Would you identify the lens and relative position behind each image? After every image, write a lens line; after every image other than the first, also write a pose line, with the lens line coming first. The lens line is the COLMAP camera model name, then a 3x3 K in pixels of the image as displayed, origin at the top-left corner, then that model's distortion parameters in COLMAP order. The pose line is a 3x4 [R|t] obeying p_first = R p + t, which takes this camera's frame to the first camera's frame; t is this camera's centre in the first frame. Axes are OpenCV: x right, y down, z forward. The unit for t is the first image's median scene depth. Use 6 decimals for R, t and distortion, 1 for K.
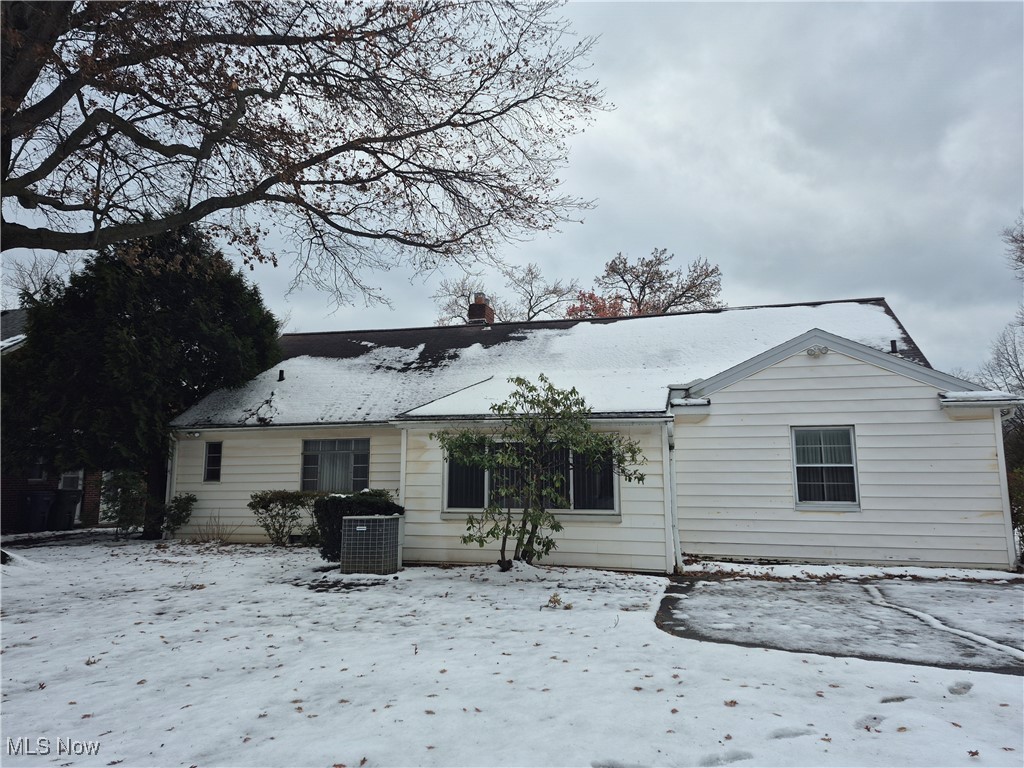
lens RADIAL K [[696.1, 0, 508.0], [0, 696.1, 384.6], [0, 0, 1]] dist [0.114140, -0.123808]
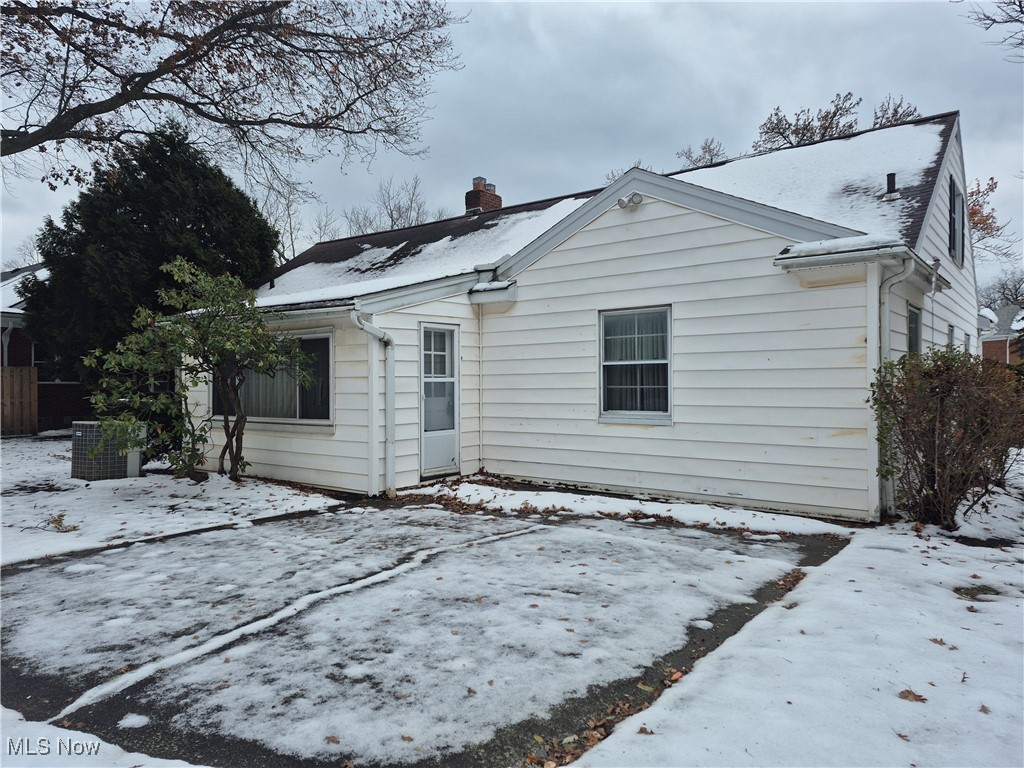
lens RADIAL K [[696.1, 0, 508.0], [0, 696.1, 384.6], [0, 0, 1]] dist [0.114140, -0.123808]
pose [[0.920542, -0.001516, -0.390641, 0.602883], [0.052067, 0.991546, 0.118847, 0.044372], [0.387158, -0.129743, 0.912839, 0.291548]]
